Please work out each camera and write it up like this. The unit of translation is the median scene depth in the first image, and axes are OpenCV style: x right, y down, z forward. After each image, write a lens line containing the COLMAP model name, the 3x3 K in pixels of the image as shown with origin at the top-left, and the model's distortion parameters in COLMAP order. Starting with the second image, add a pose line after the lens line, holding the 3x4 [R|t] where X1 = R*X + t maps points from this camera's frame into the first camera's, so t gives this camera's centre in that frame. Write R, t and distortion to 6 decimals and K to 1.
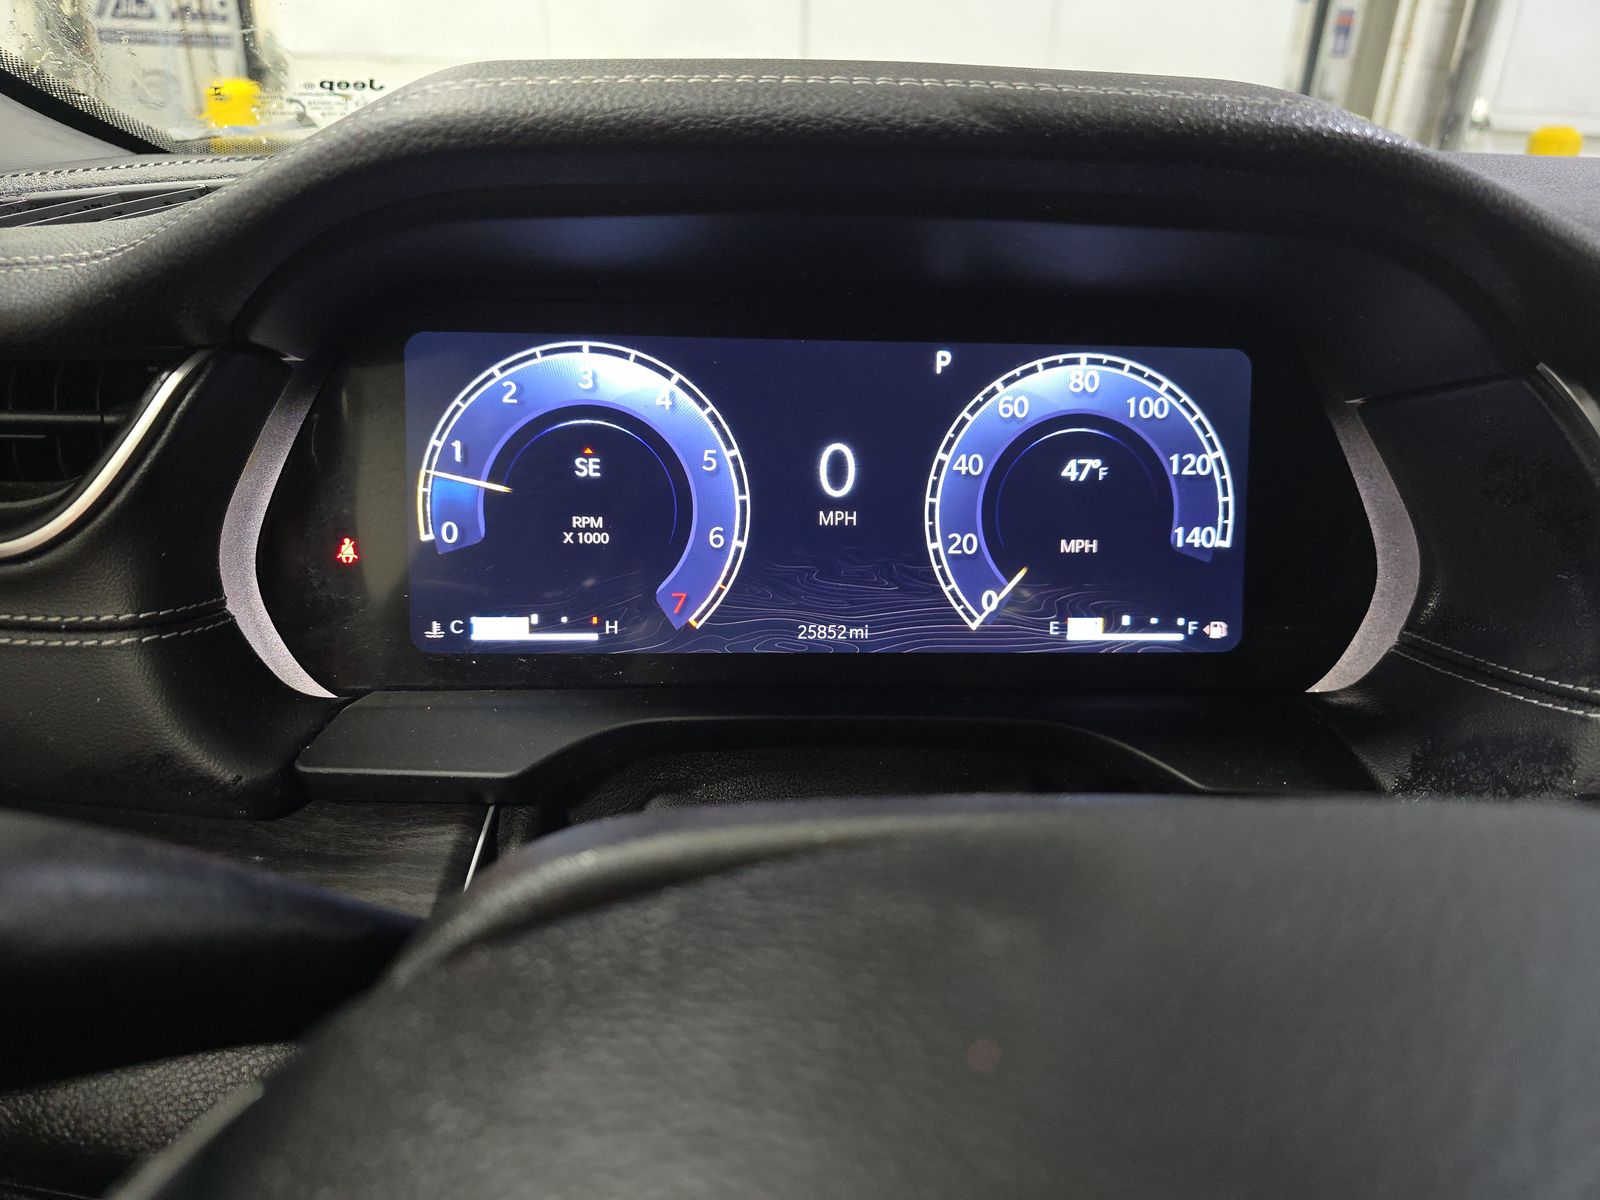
lens RADIAL K [[1139.1, 0, 800.0], [0, 1139.1, 600.0], [0, 0, 1]] dist [0.056166, -0.090061]
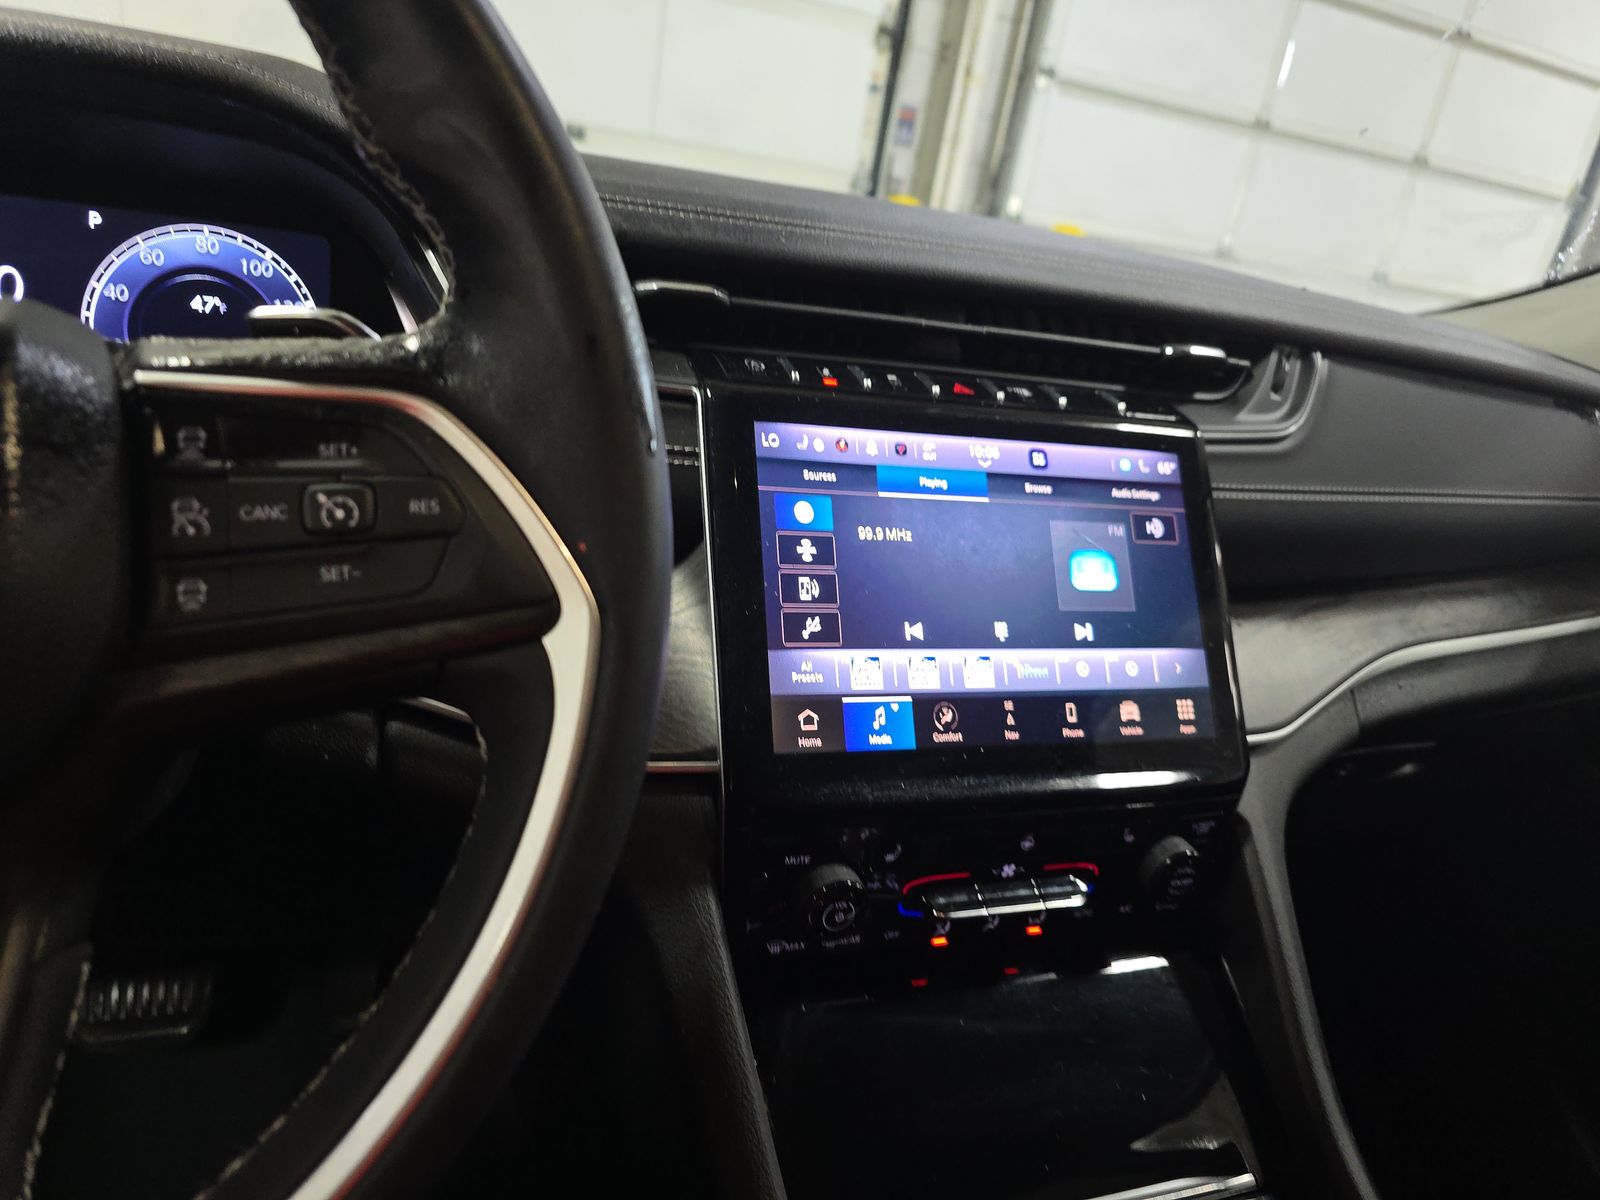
lens RADIAL K [[1110.4, 0, 800.0], [0, 1110.4, 600.0], [0, 0, 1]] dist [0.056692, -0.077661]
pose [[0.954069, 0.009161, 0.299447, 0.549739], [-0.000496, 0.999579, -0.029000, 0.311466], [-0.299587, 0.027520, 0.953672, -0.607683]]
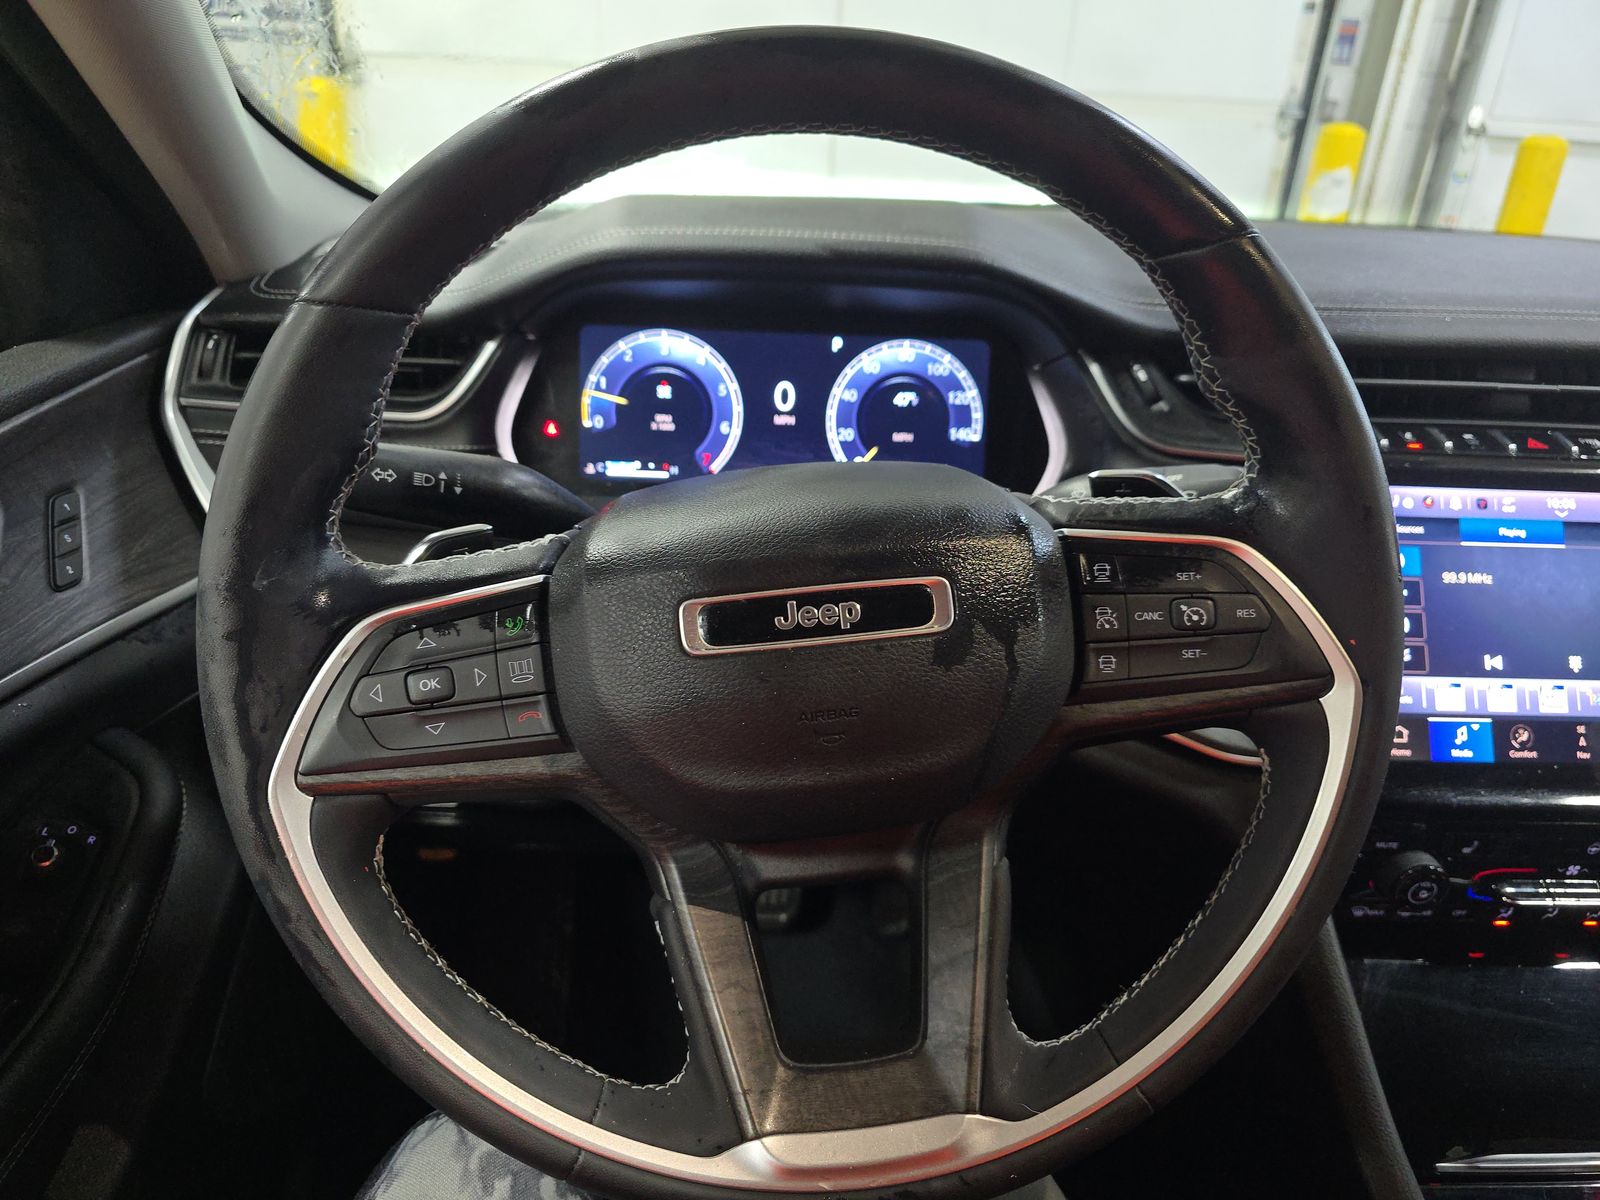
lens RADIAL K [[1110.4, 0, 800.0], [0, 1110.4, 600.0], [0, 0, 1]] dist [0.056692, -0.077661]
pose [[0.999329, 0.025110, -0.026668, 0.121709], [-0.024565, 0.999487, 0.020543, 0.208976], [0.027170, -0.019874, 0.999433, -1.002003]]
